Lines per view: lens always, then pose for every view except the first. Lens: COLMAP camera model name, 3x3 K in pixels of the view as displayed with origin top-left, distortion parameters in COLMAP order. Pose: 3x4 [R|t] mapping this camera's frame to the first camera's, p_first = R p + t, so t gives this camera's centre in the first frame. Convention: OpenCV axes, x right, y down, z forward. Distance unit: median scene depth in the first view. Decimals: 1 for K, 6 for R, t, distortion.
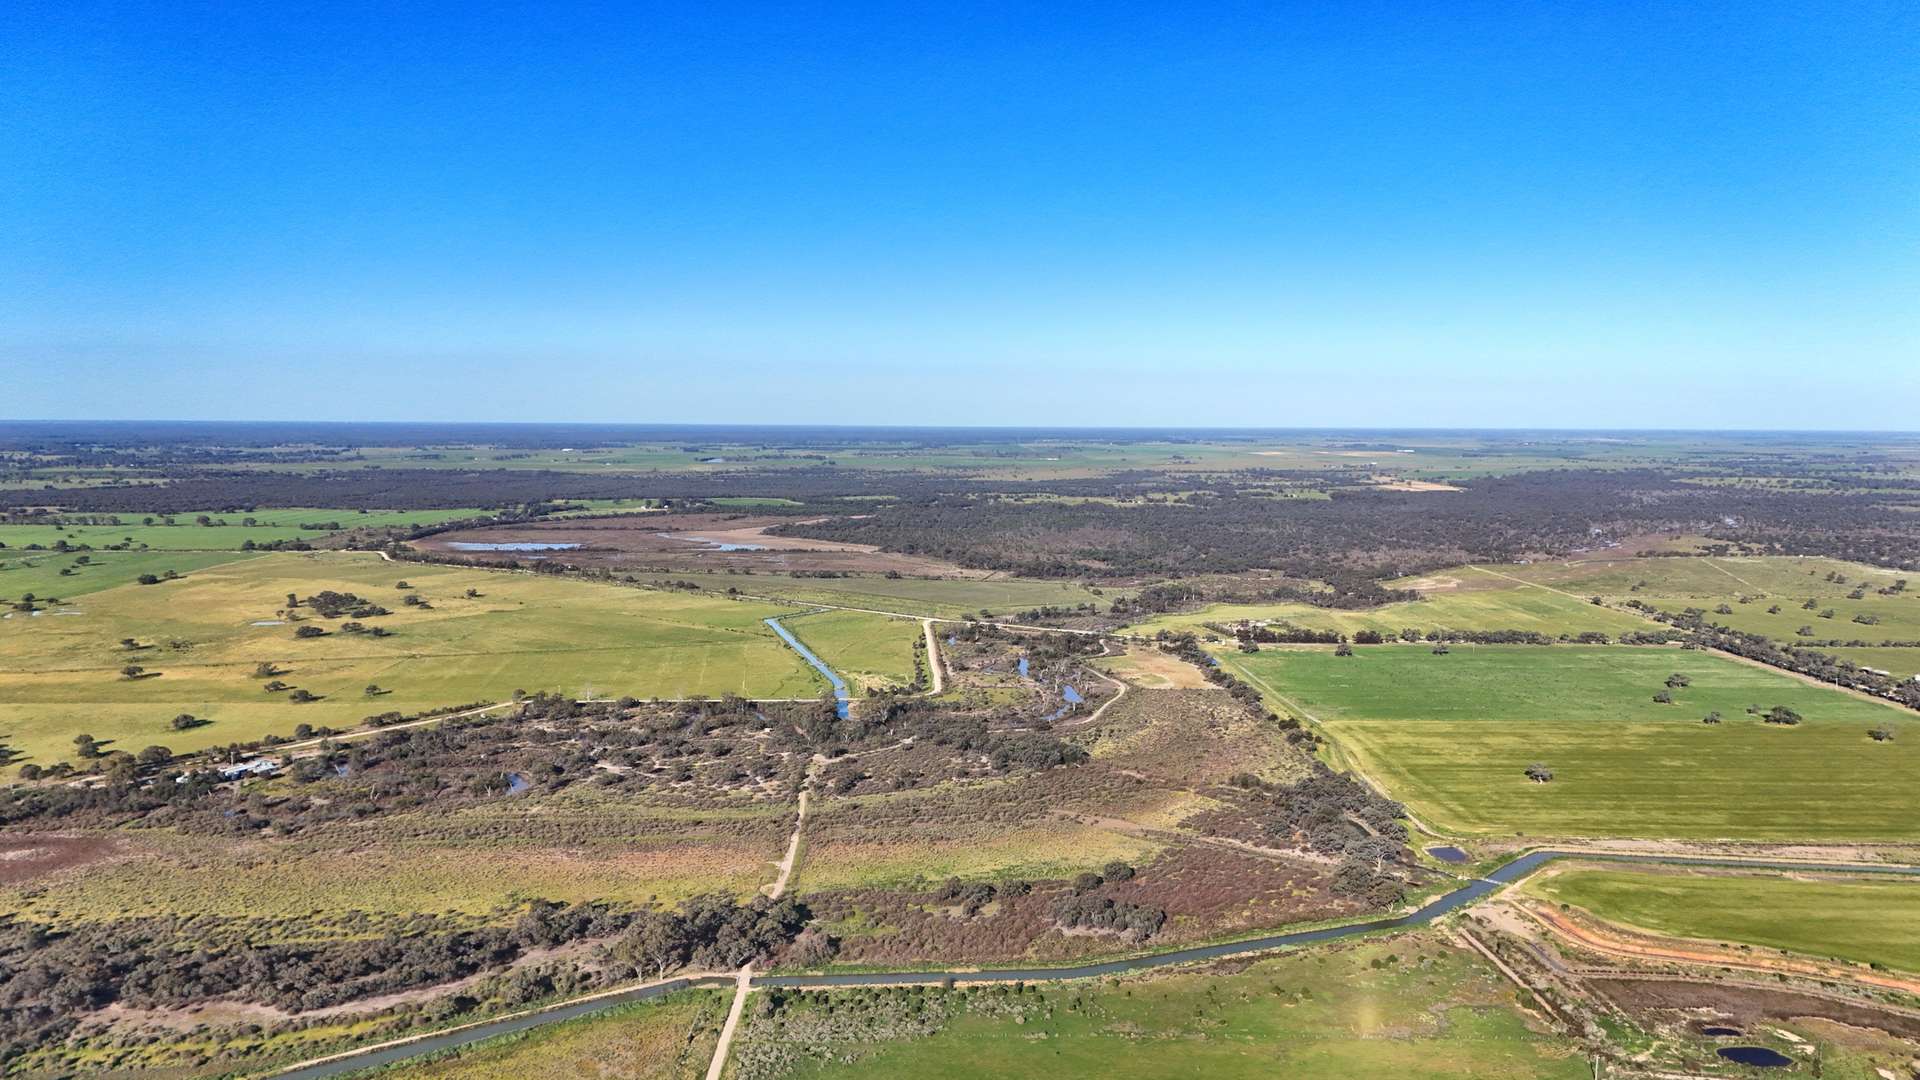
lens RADIAL K [[1404.6, 0, 960.0], [0, 1404.6, 540.0], [0, 0, 1]] dist [0.086802, -0.087260]
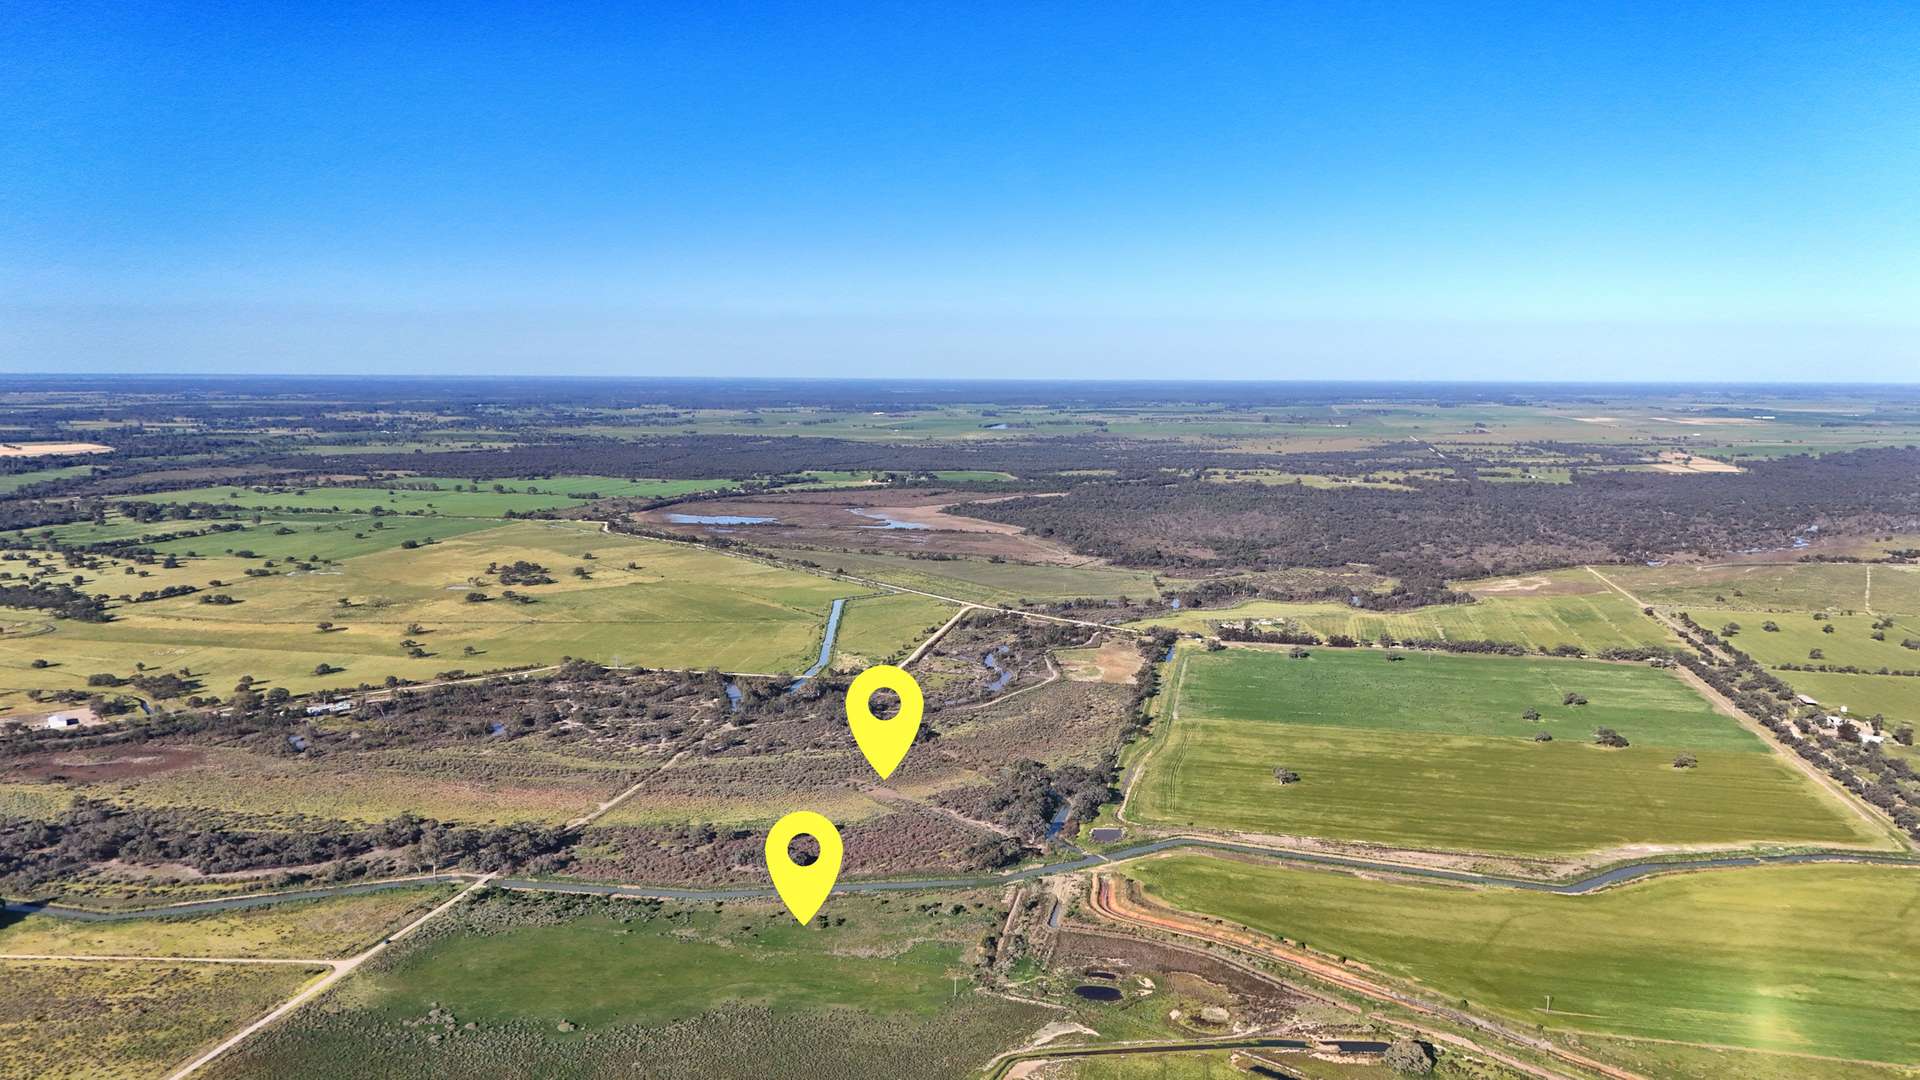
lens RADIAL K [[1404.6, 0, 960.0], [0, 1404.6, 540.0], [0, 0, 1]] dist [0.086802, -0.087260]
pose [[0.969298, 0.029190, -0.244149, 0.264014], [-0.021070, 0.999137, 0.035803, -0.040264], [0.244983, -0.029560, 0.969077, -0.113269]]
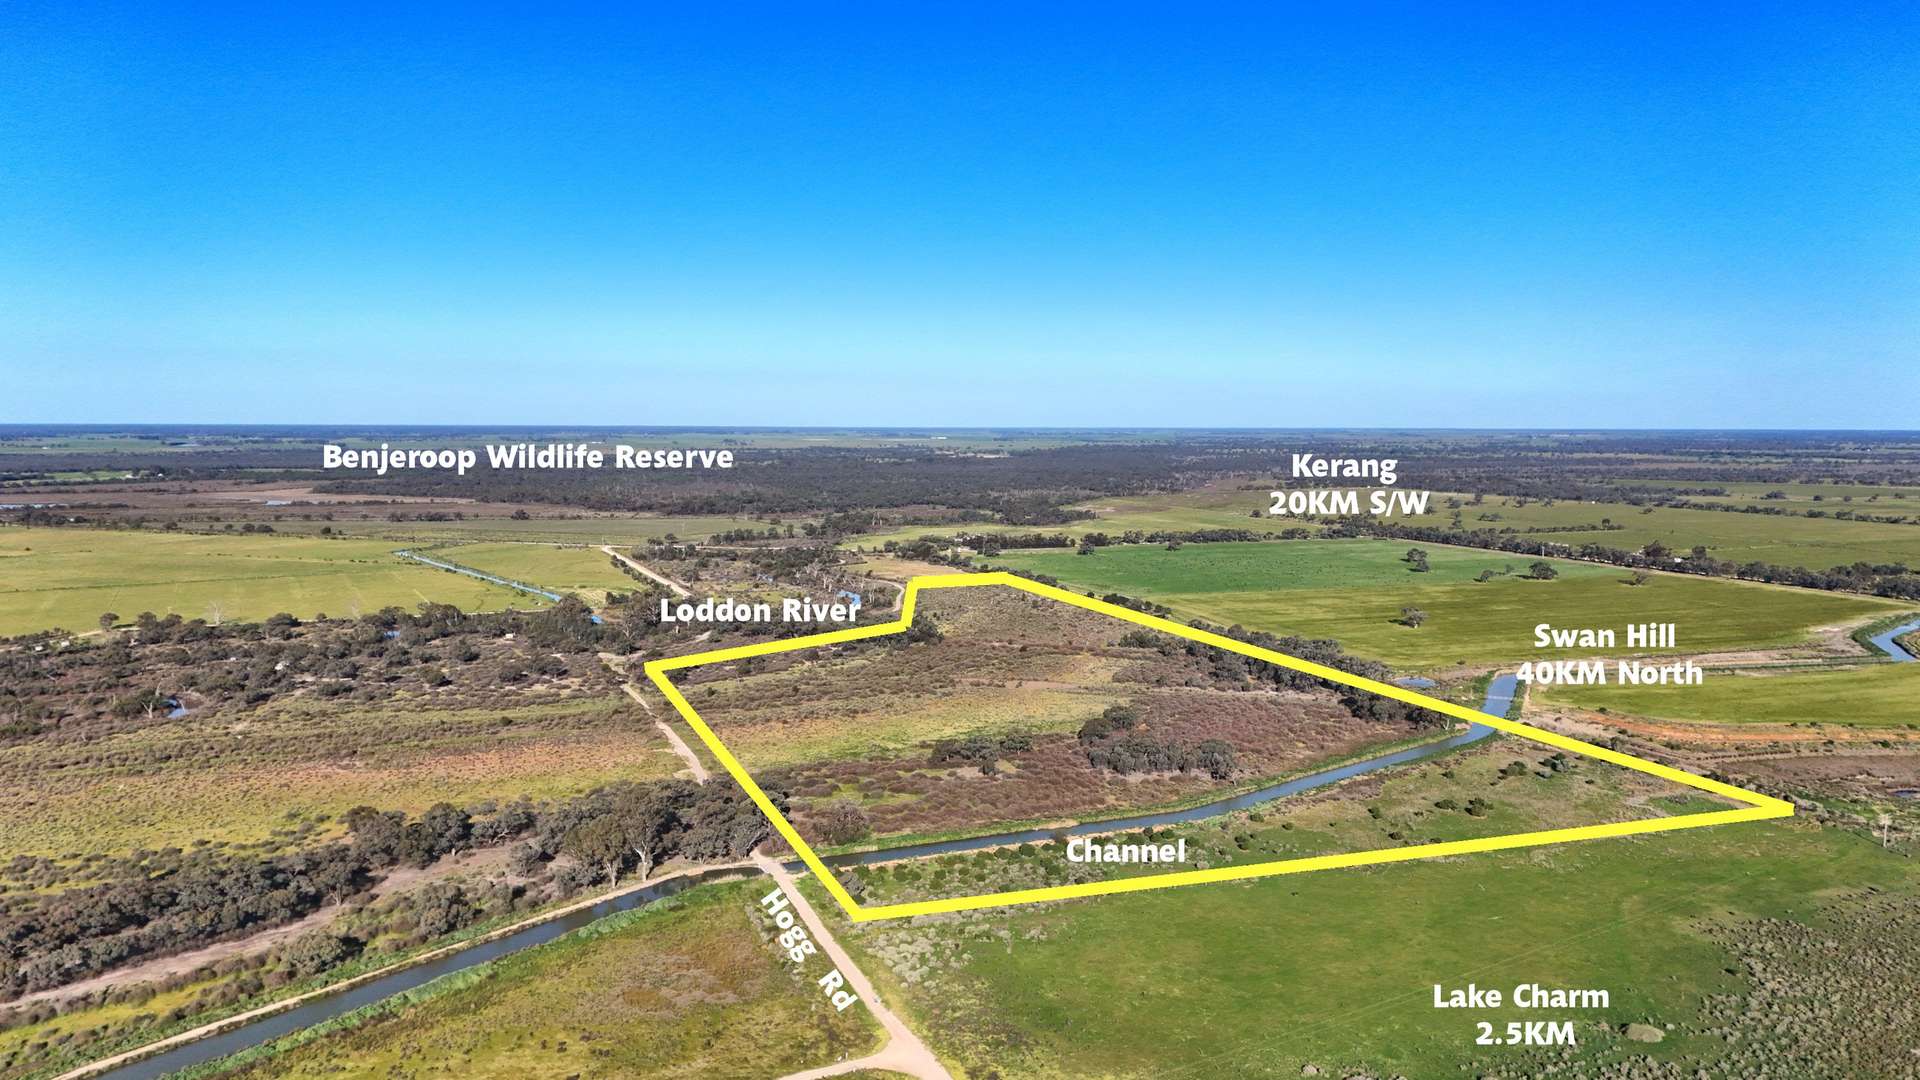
lens RADIAL K [[1404.6, 0, 960.0], [0, 1404.6, 540.0], [0, 0, 1]] dist [0.086802, -0.087260]
pose [[0.942354, -0.031974, 0.333085, -0.112583], [0.032808, 0.999457, 0.003122, 0.061962], [-0.333004, 0.007986, 0.942891, 0.134812]]
